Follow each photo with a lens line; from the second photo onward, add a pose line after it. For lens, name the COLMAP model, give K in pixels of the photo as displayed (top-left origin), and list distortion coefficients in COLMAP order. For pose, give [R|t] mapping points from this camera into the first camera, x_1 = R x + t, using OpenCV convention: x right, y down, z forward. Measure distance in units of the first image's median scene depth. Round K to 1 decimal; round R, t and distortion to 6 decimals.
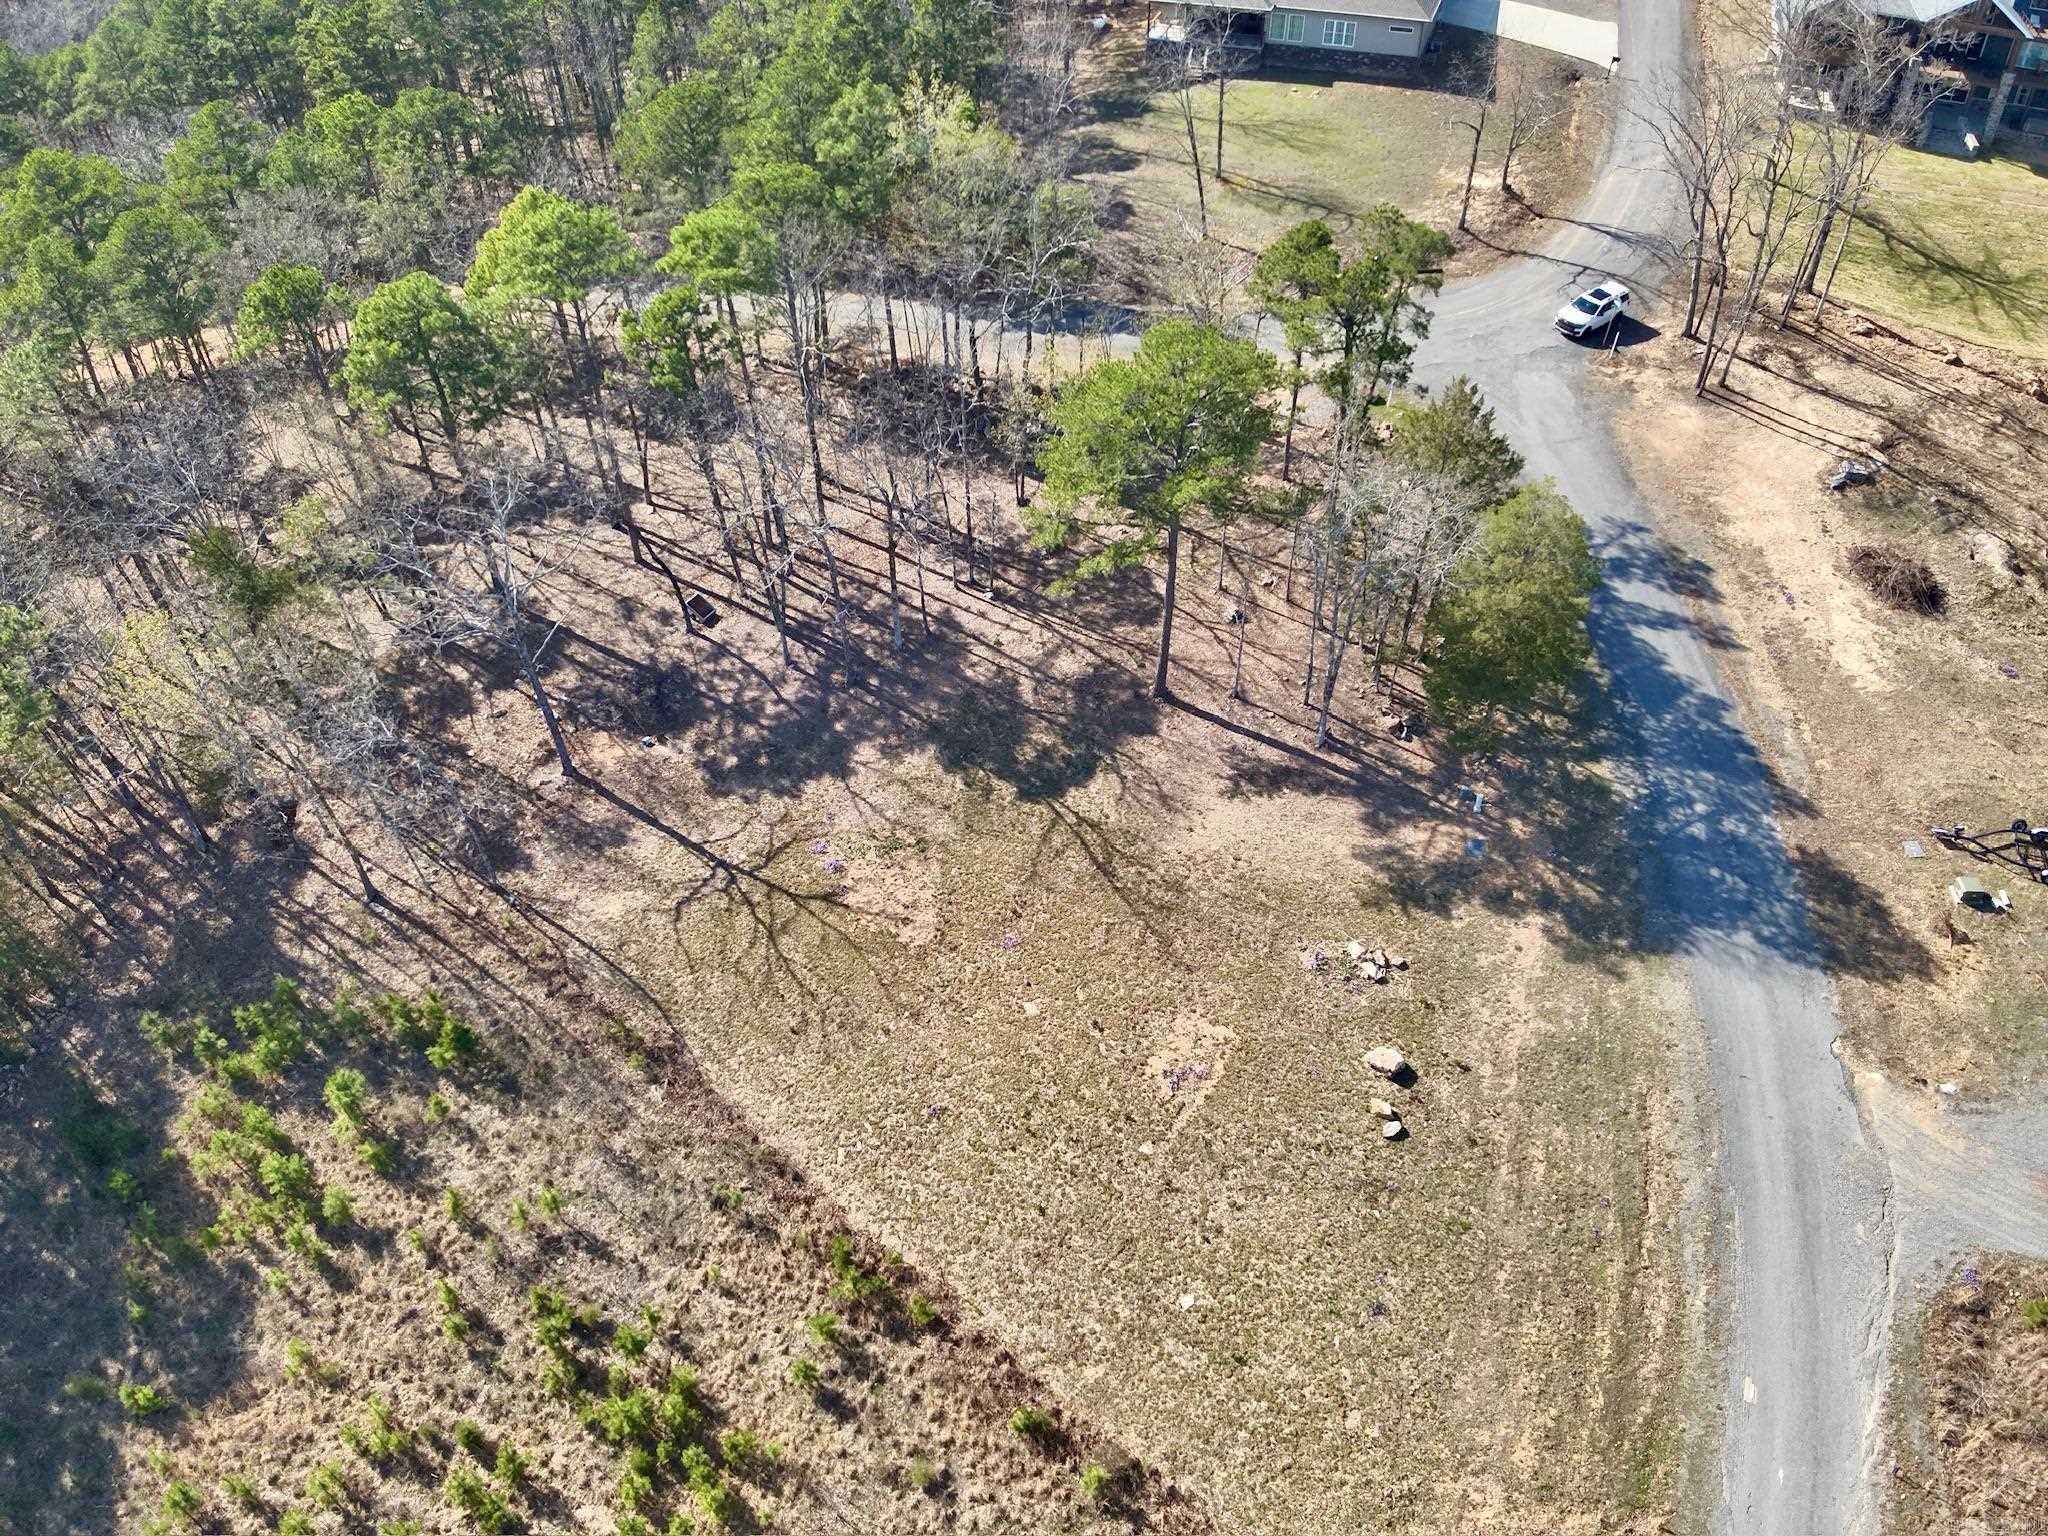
lens RADIAL K [[1556.1, 0, 1015.9], [0, 1556.1, 780.2], [0, 0, 1]] dist [0.044524, -0.015172]
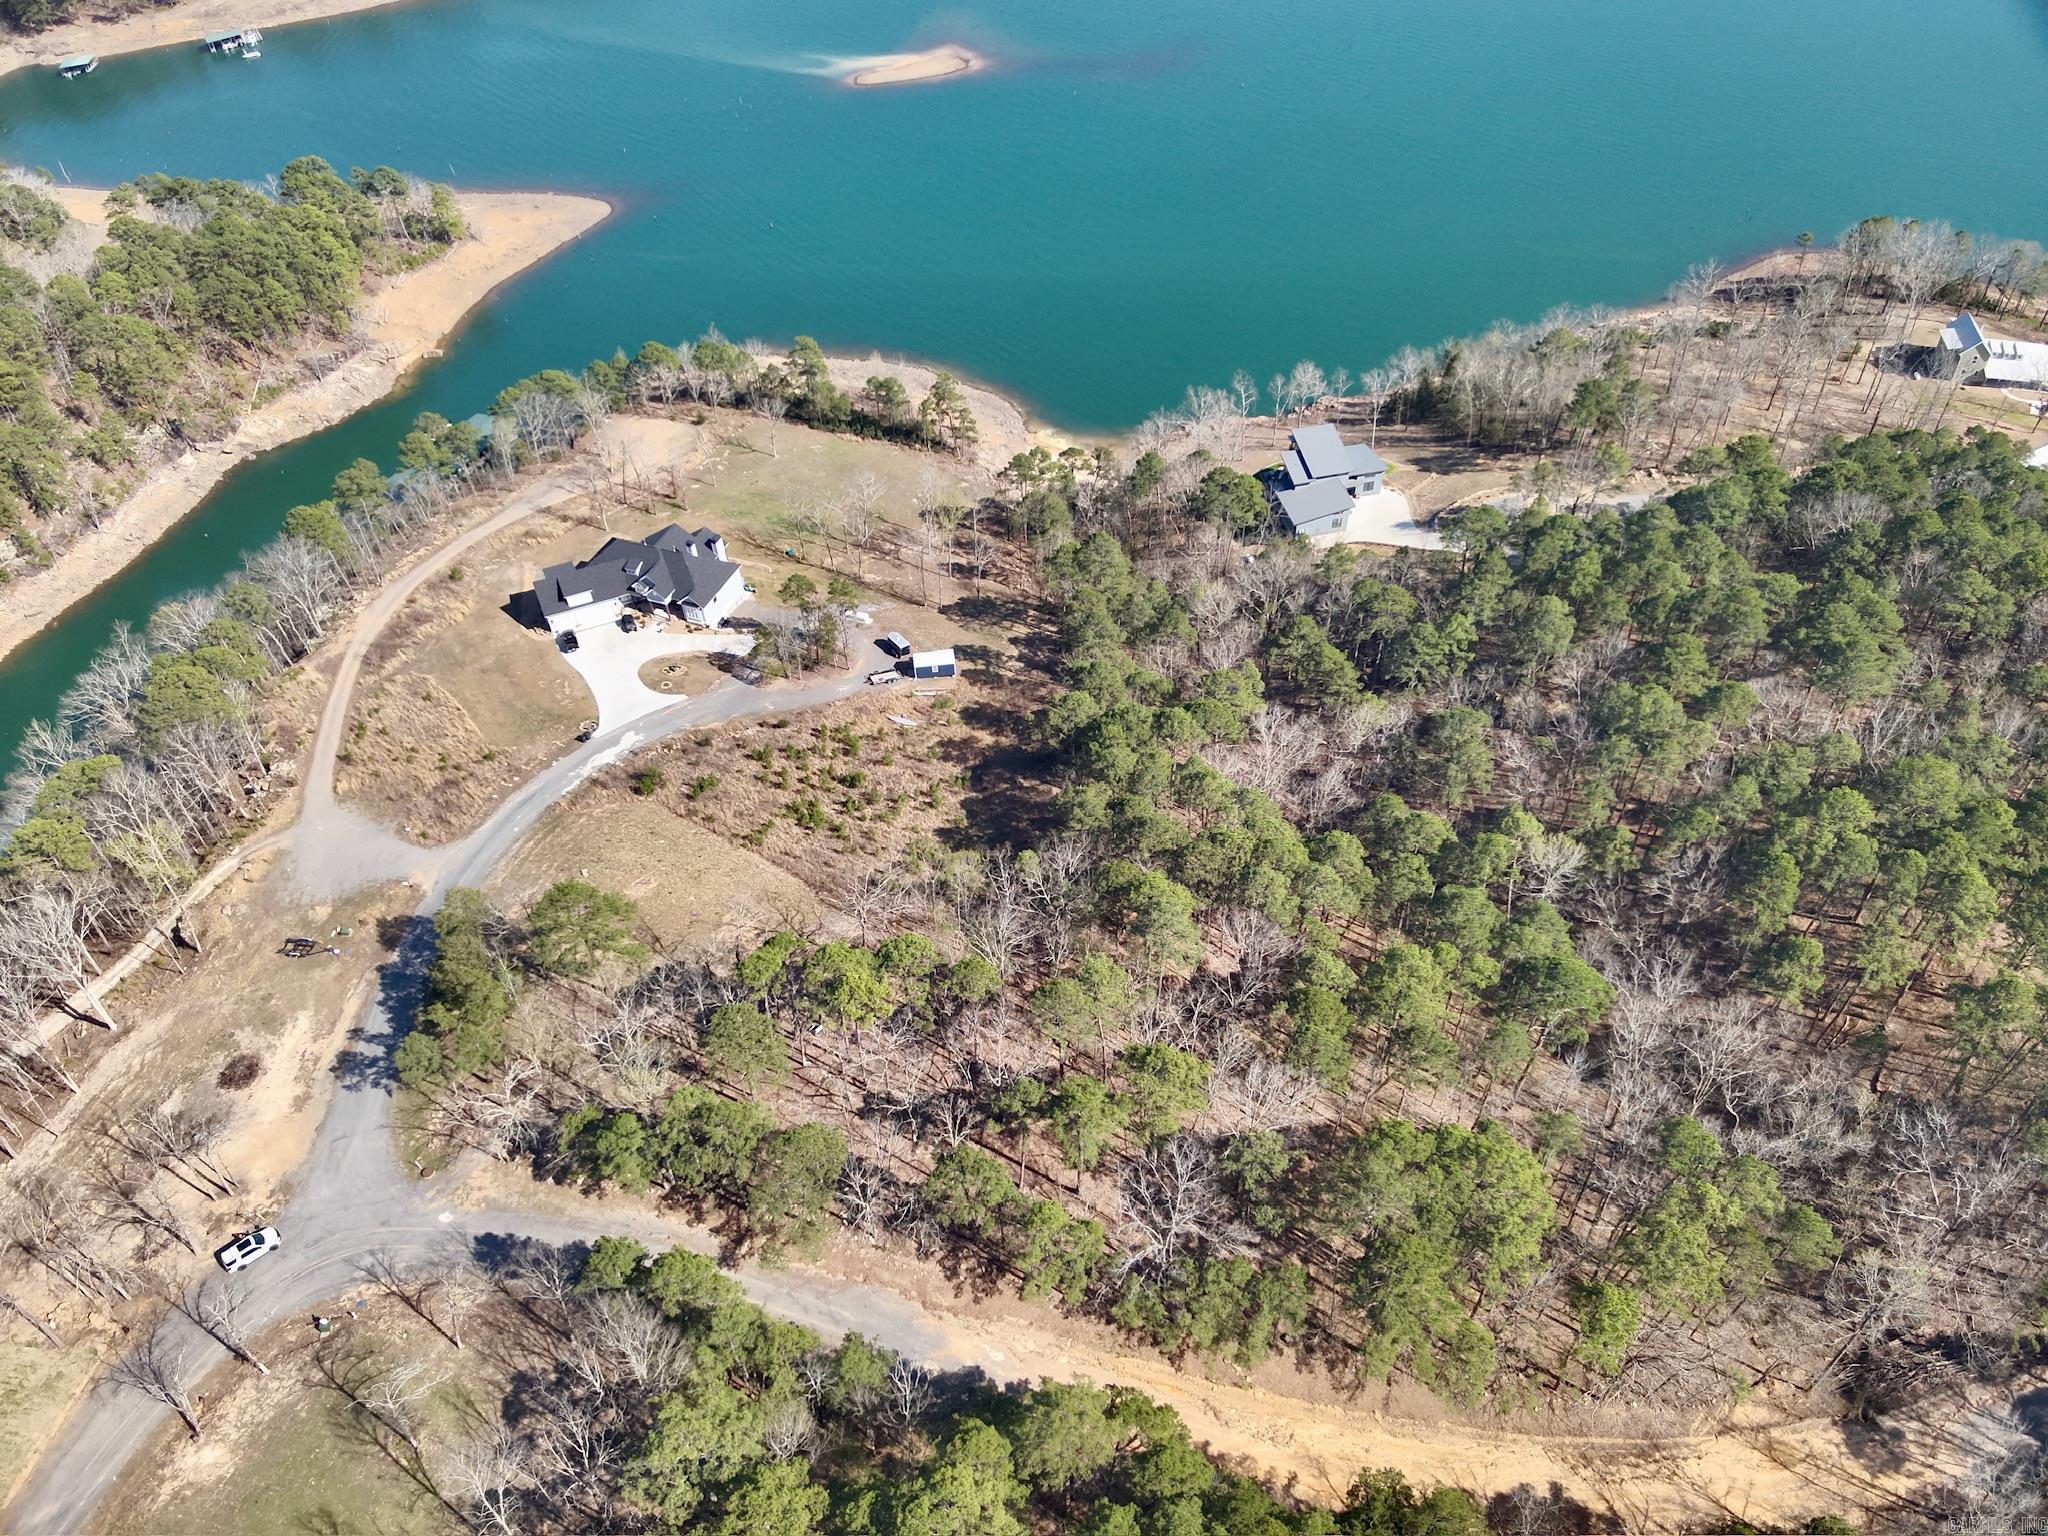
lens RADIAL K [[1480.8, 0, 1034.6], [0, 1480.8, 770.0], [0, 0, 1]] dist [0.094722, -0.184875]
pose [[-0.997897, 0.064161, -0.009175, -0.554467], [-0.004296, 0.075767, 0.997116, -2.381708], [0.064671, 0.995059, -0.075332, 0.898997]]
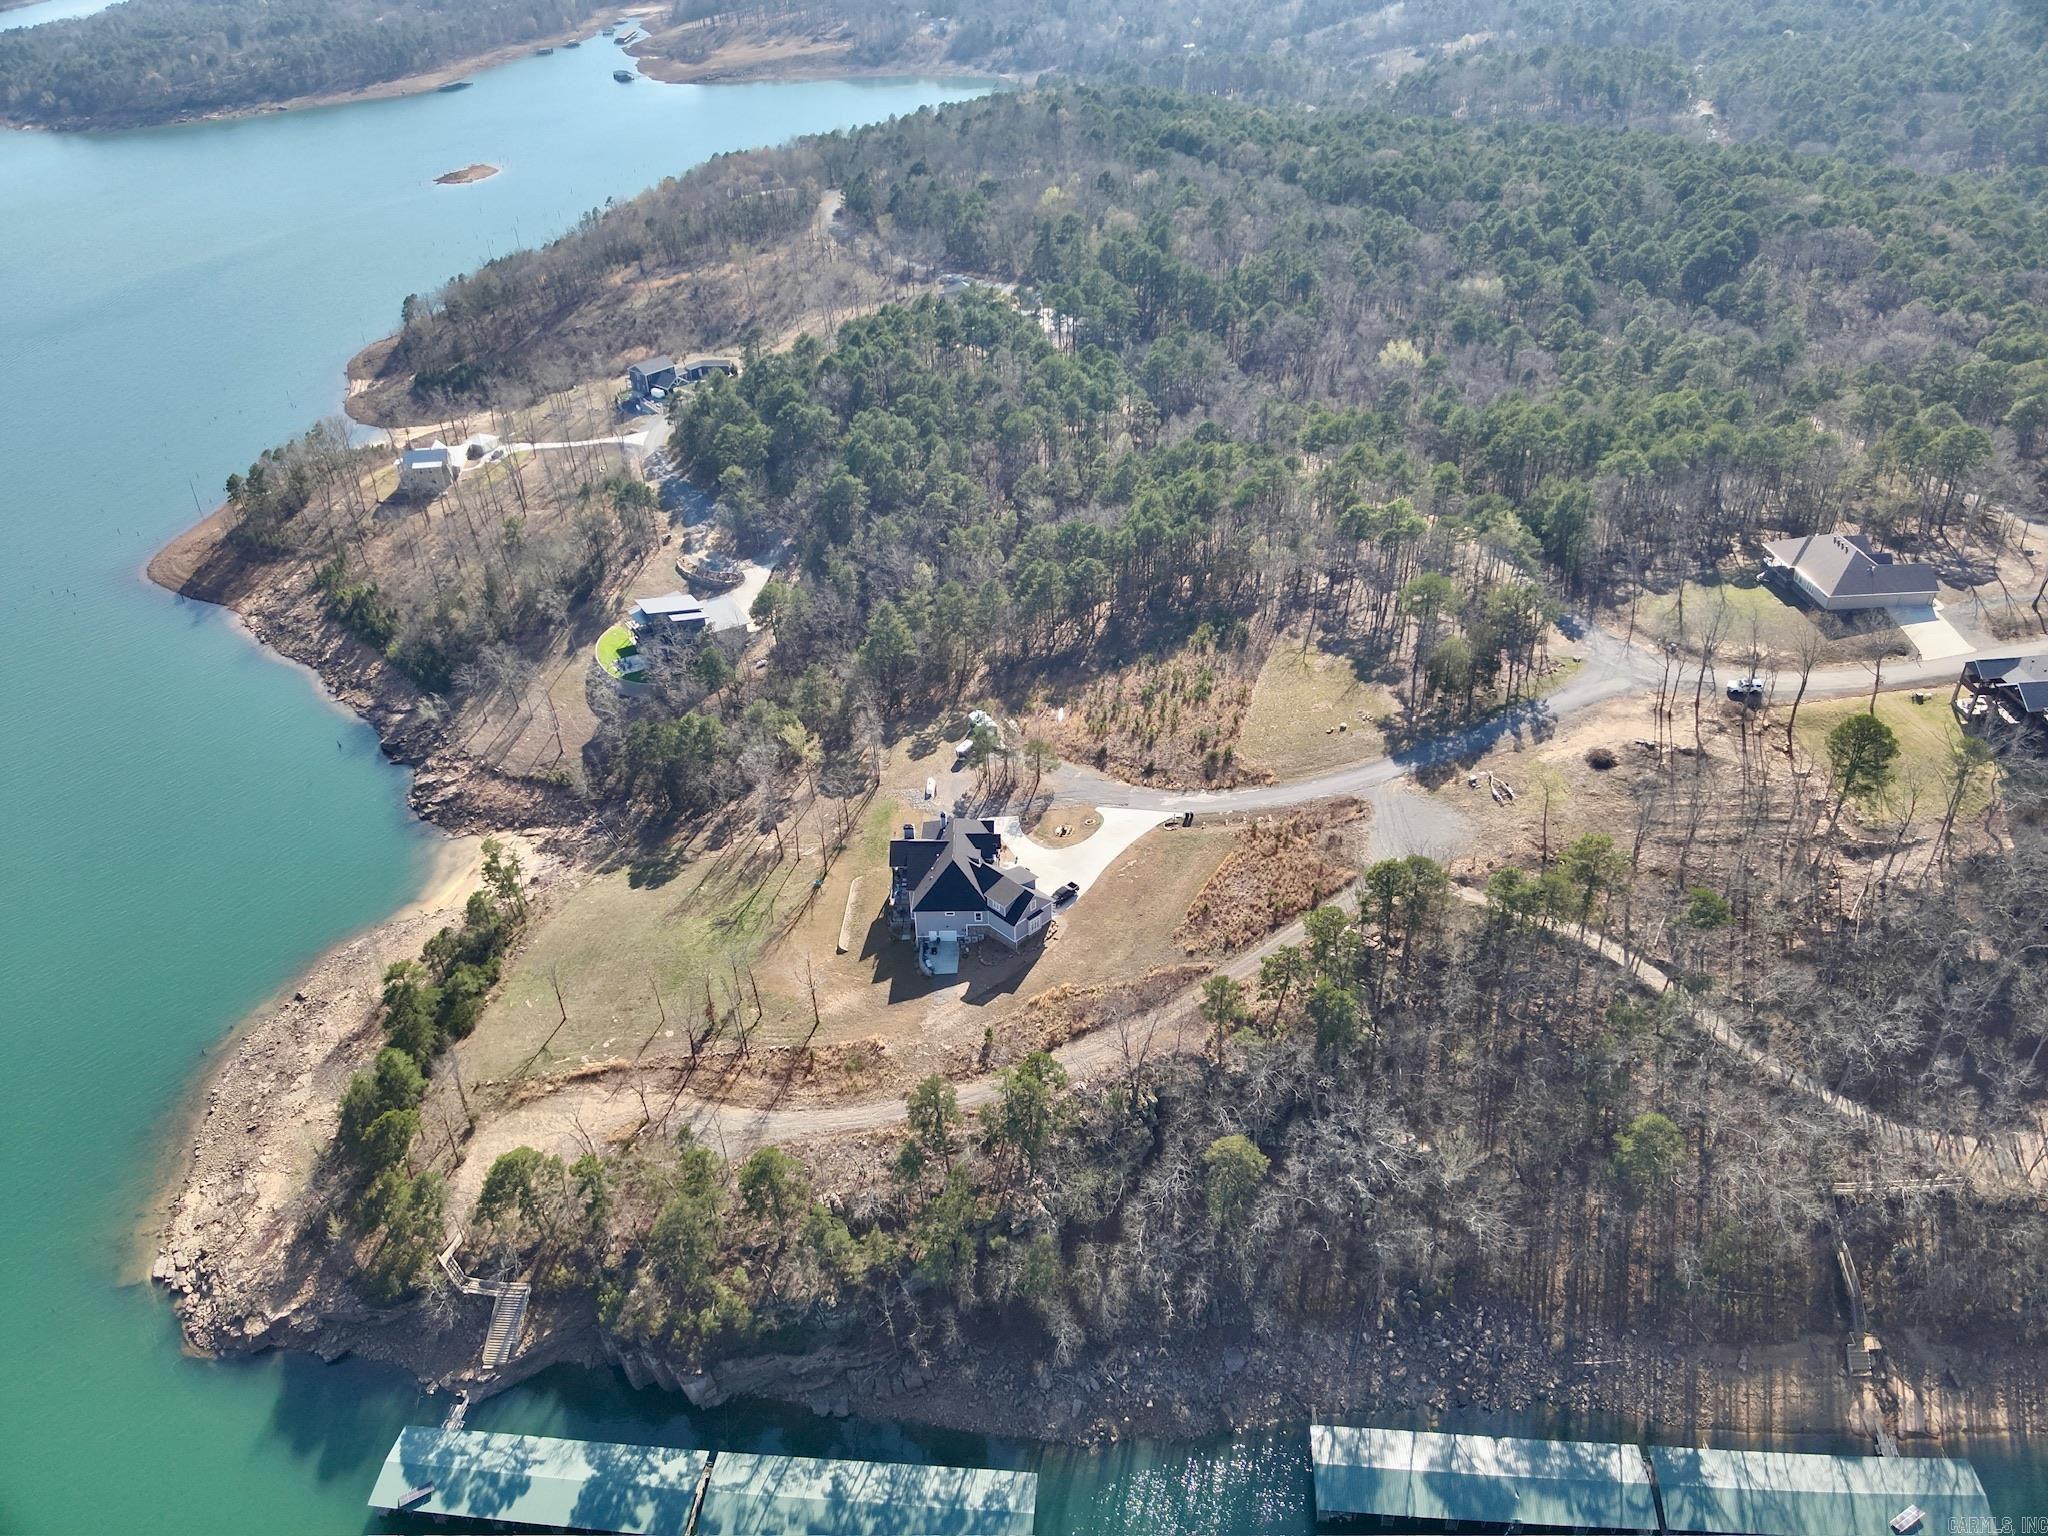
lens RADIAL K [[1480.8, 0, 1011.8], [0, 1480.8, 773.6], [0, 0, 1]] dist [0.094722, -0.184875]
pose [[0.381775, 0.496248, -0.779734, 2.730943], [-0.592994, 0.778622, 0.205197, -0.013162], [0.708947, 0.384038, 0.591531, -1.770048]]
